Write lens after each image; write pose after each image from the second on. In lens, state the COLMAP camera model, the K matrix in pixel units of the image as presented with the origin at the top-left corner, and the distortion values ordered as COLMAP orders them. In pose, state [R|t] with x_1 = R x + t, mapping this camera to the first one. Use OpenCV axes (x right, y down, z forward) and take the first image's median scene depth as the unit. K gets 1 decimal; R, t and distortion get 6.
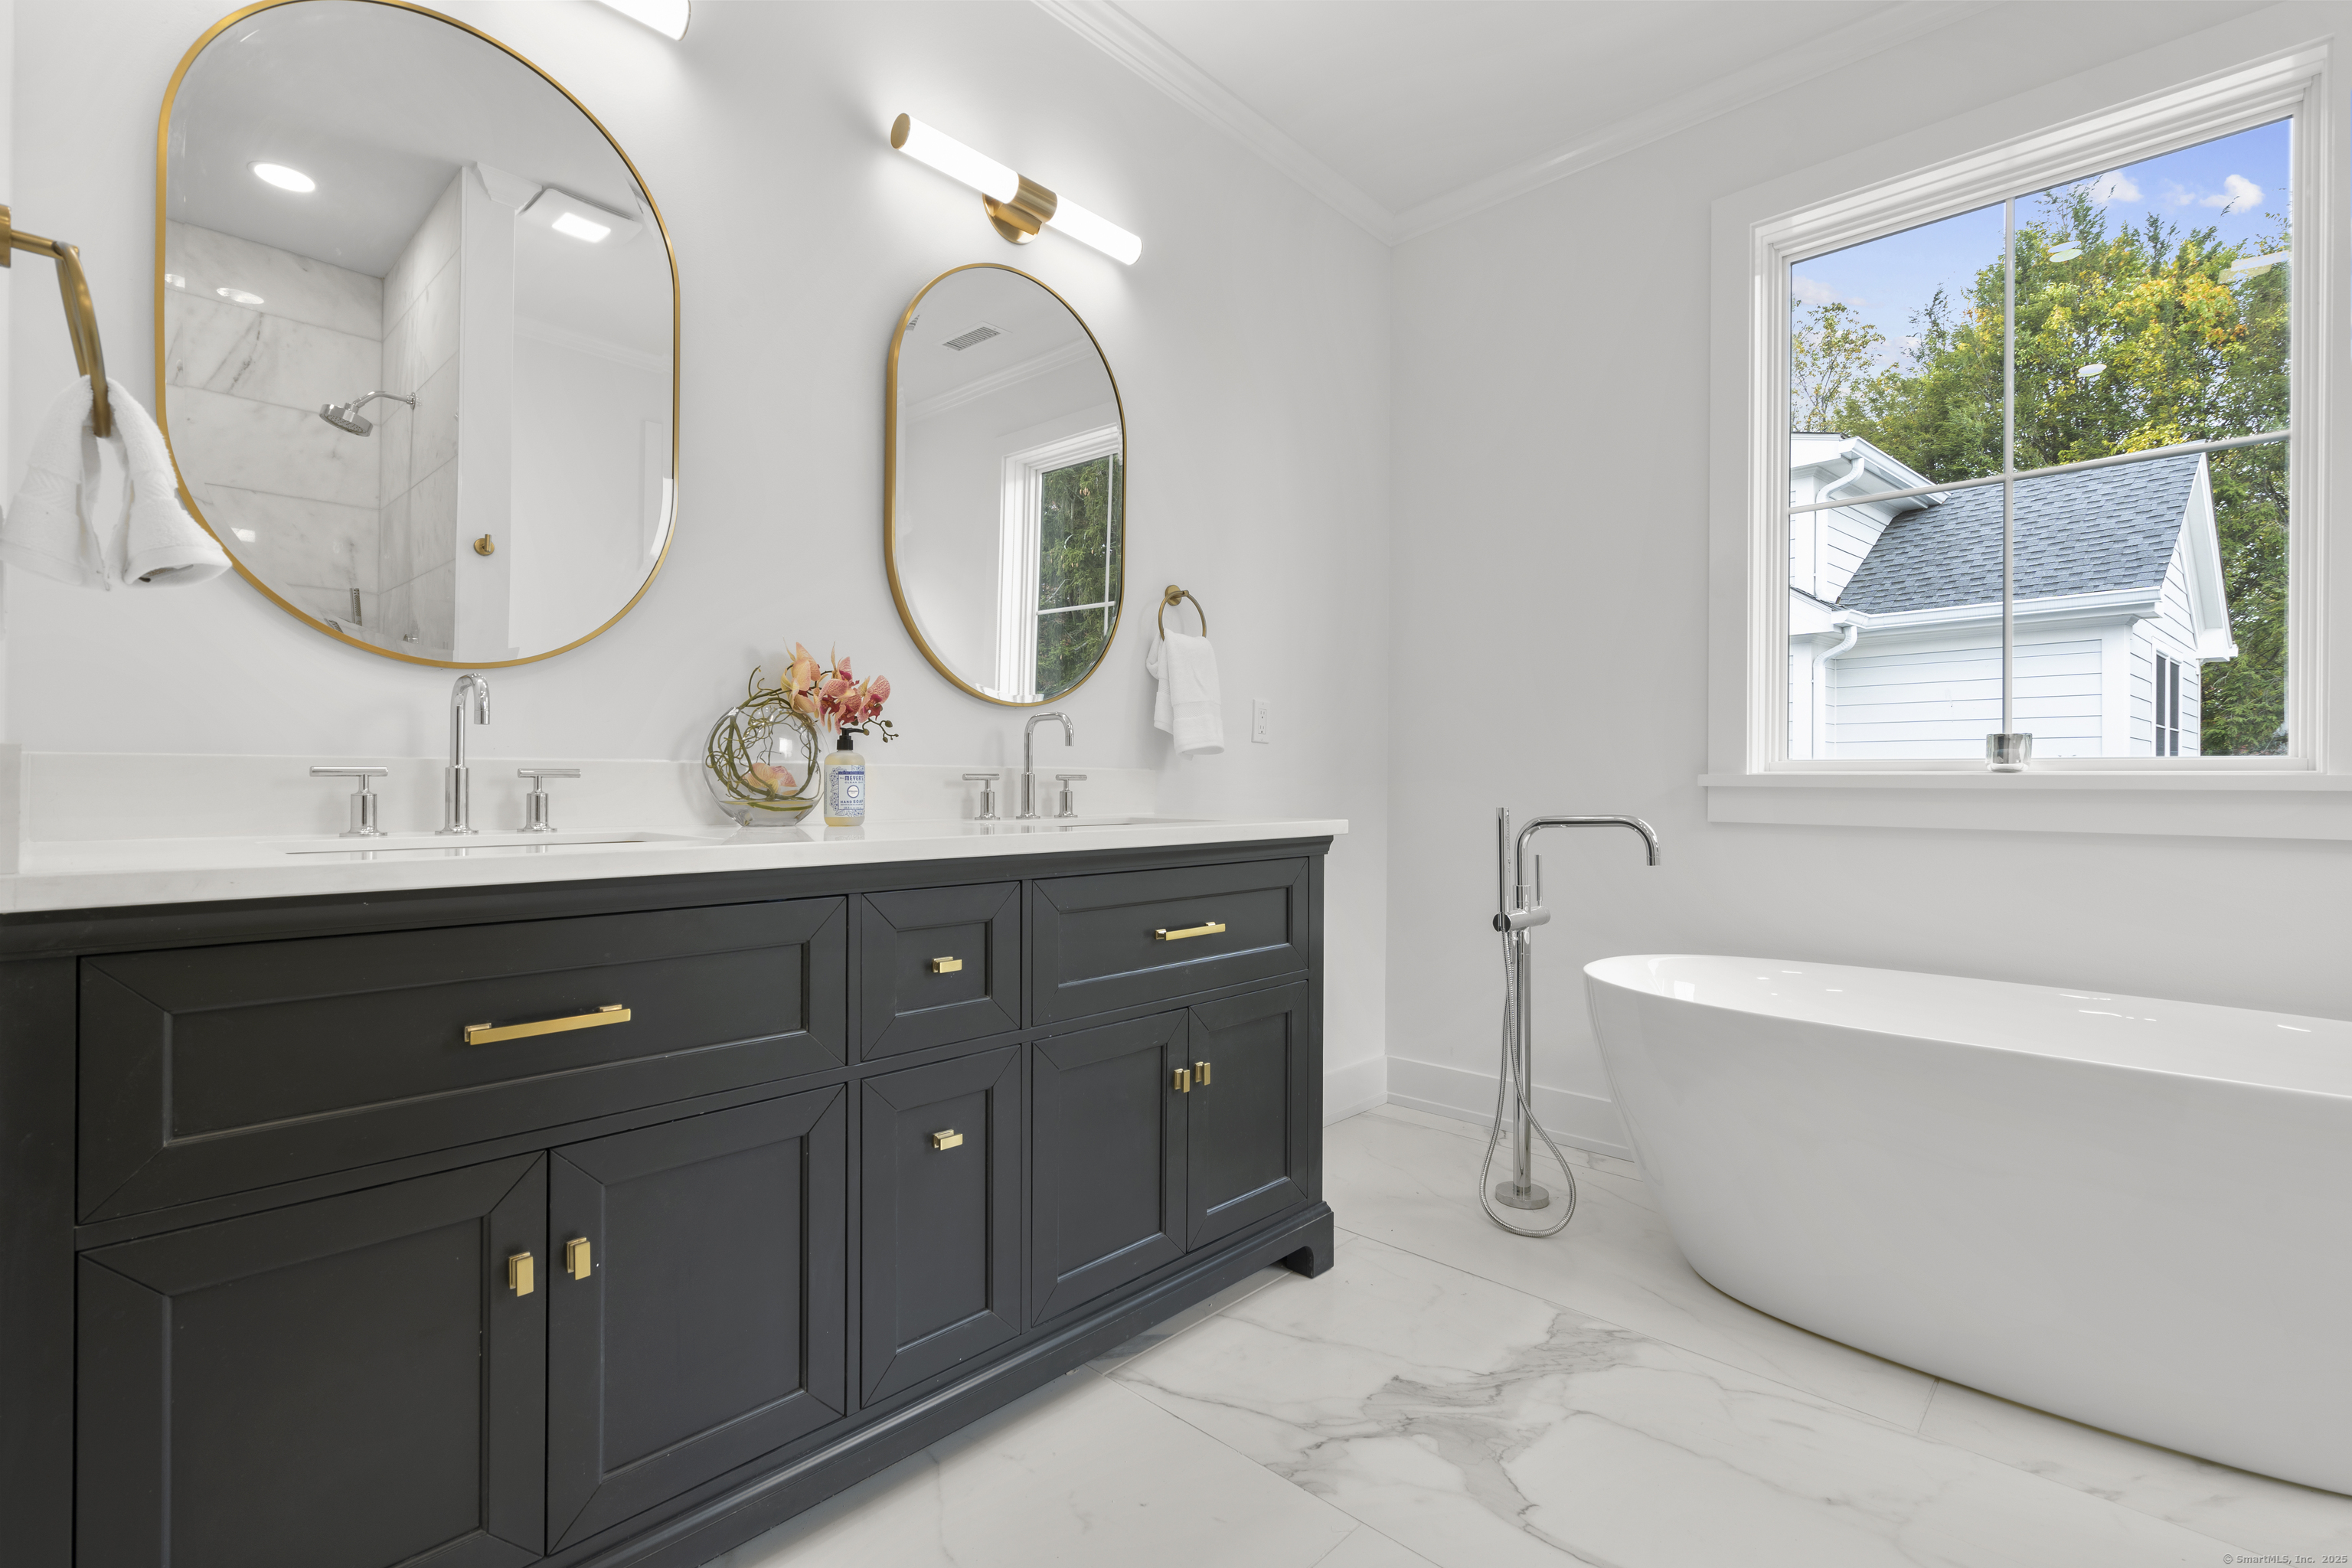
lens RADIAL K [[1057.0, 0, 1175.1], [0, 1057.0, 780.7], [0, 0, 1]] dist [-0.002378, 0.000392]
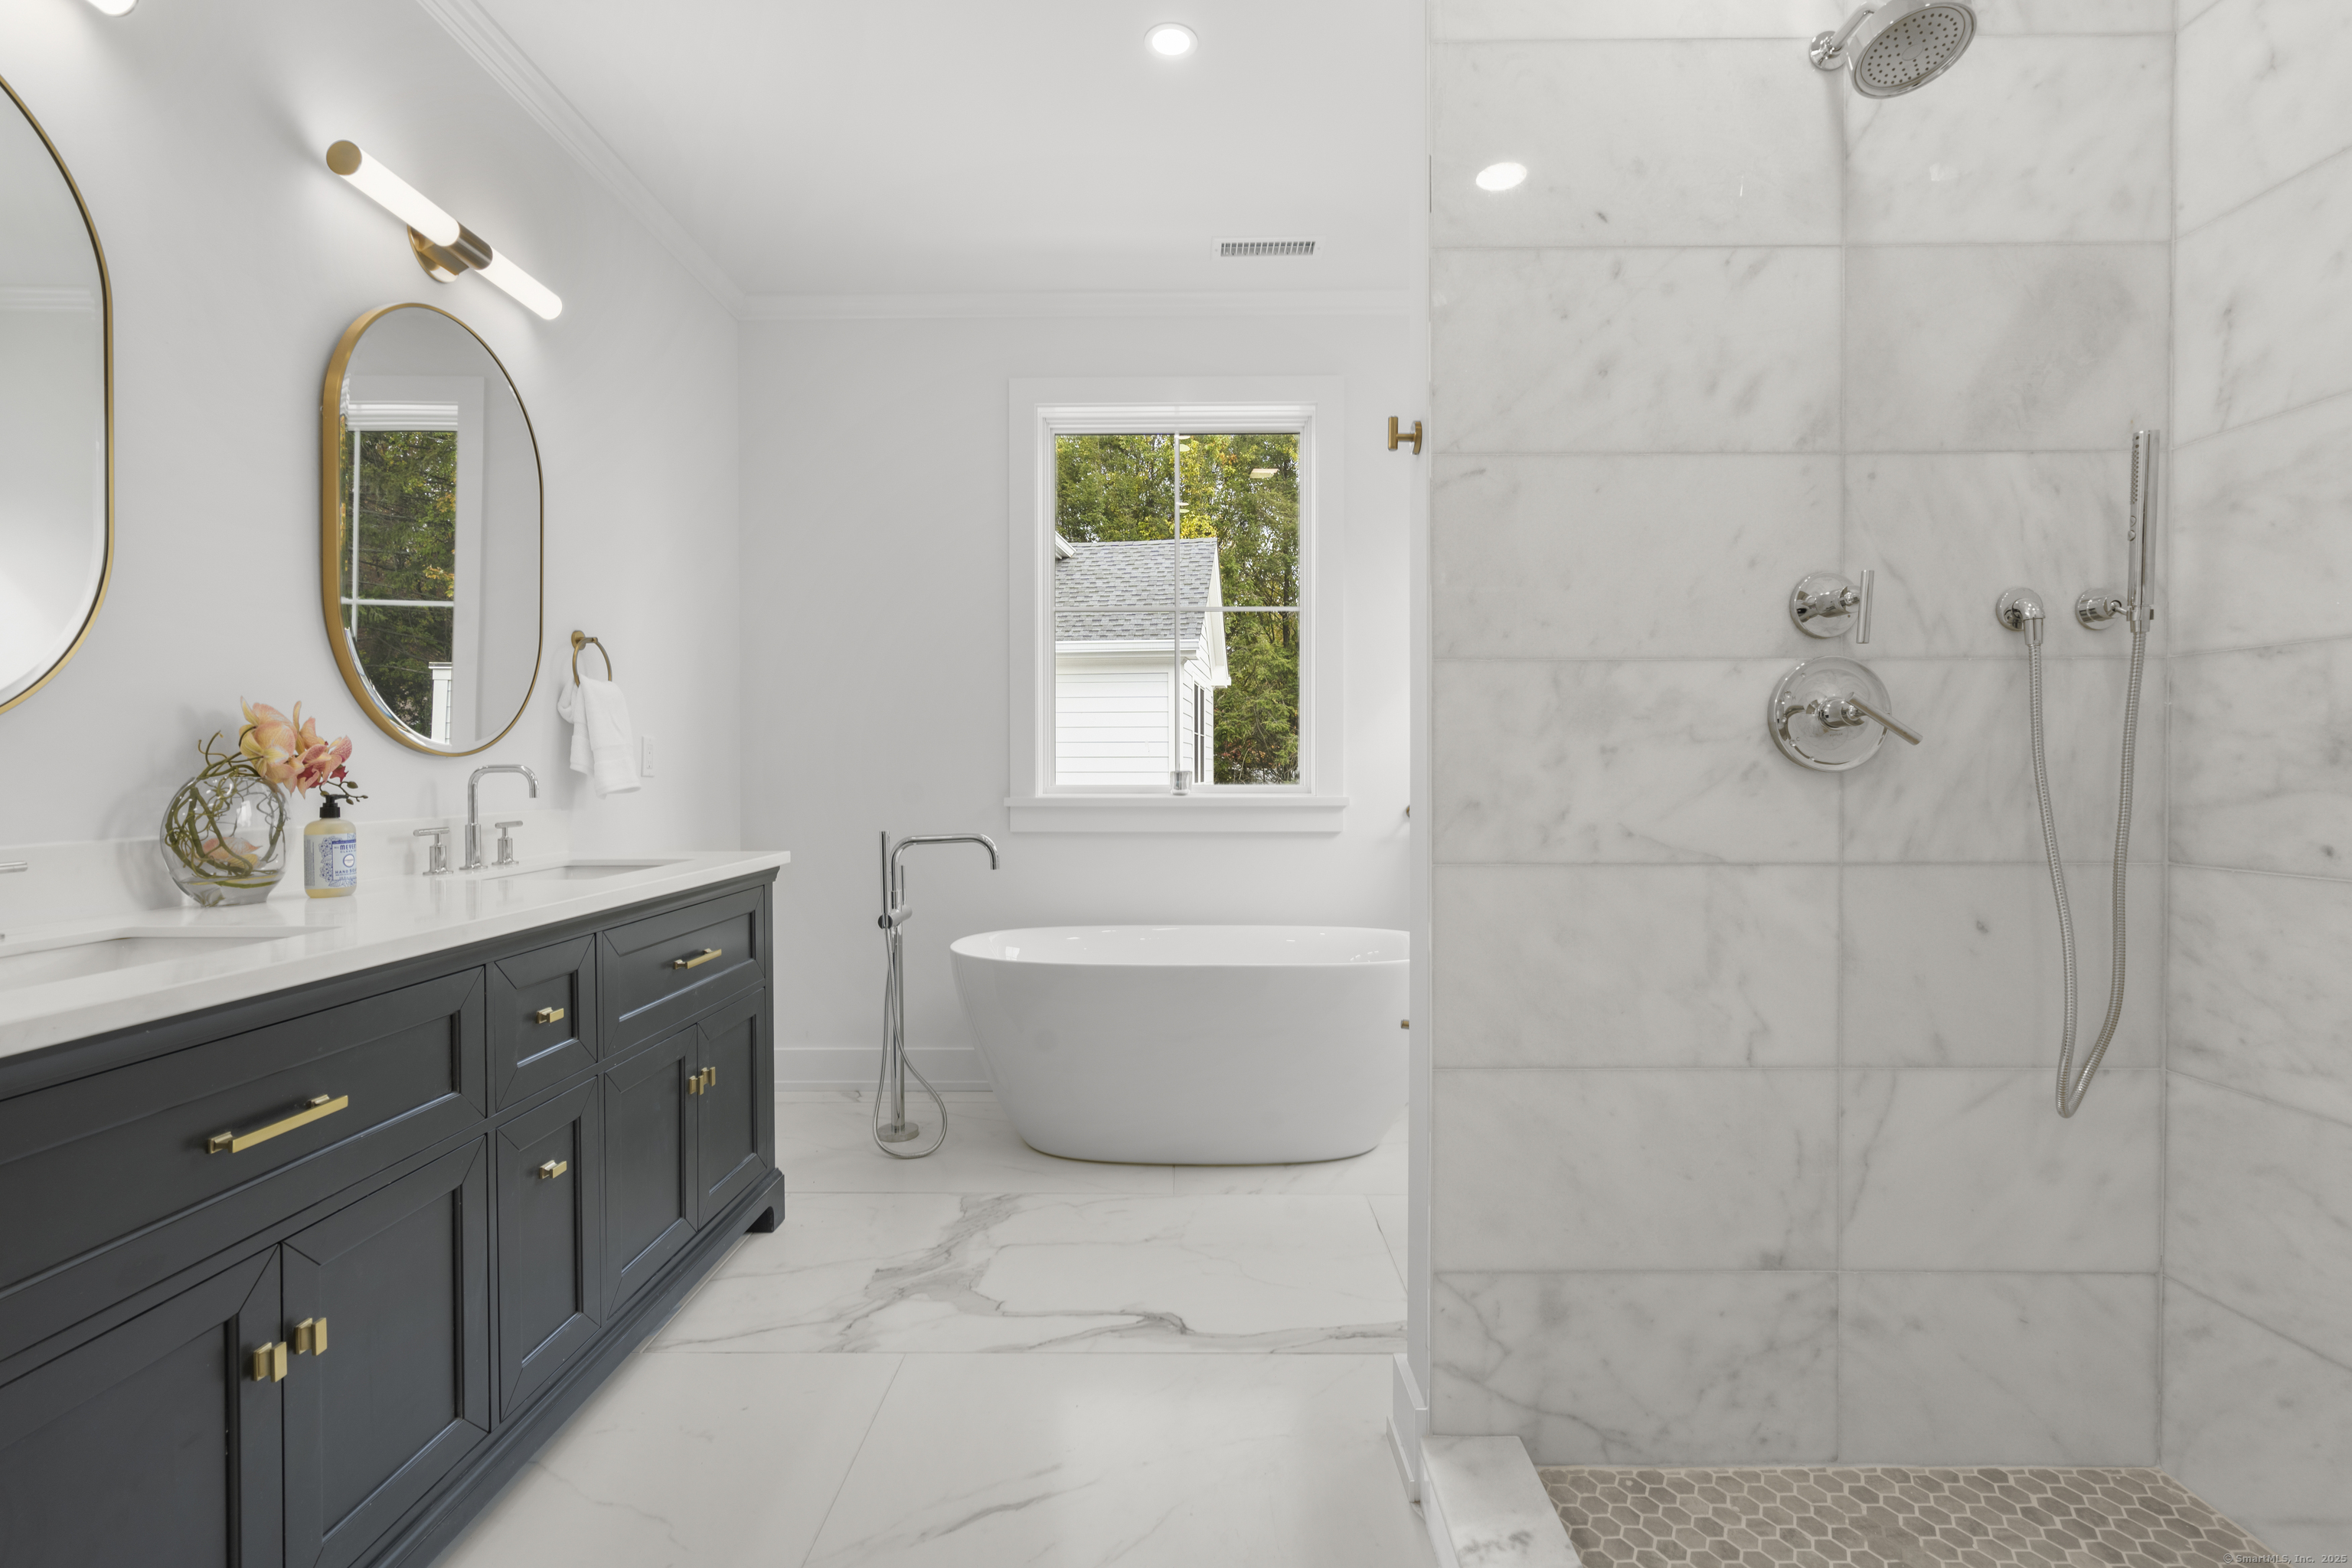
lens RADIAL K [[1057.0, 0, 1175.1], [0, 1057.0, 780.7], [0, 0, 1]] dist [-0.002378, 0.000392]
pose [[0.733315, -0.016548, 0.679687, -0.337185], [0.006191, 0.999825, 0.017664, -0.062880], [-0.679861, -0.008745, 0.733289, -0.190689]]
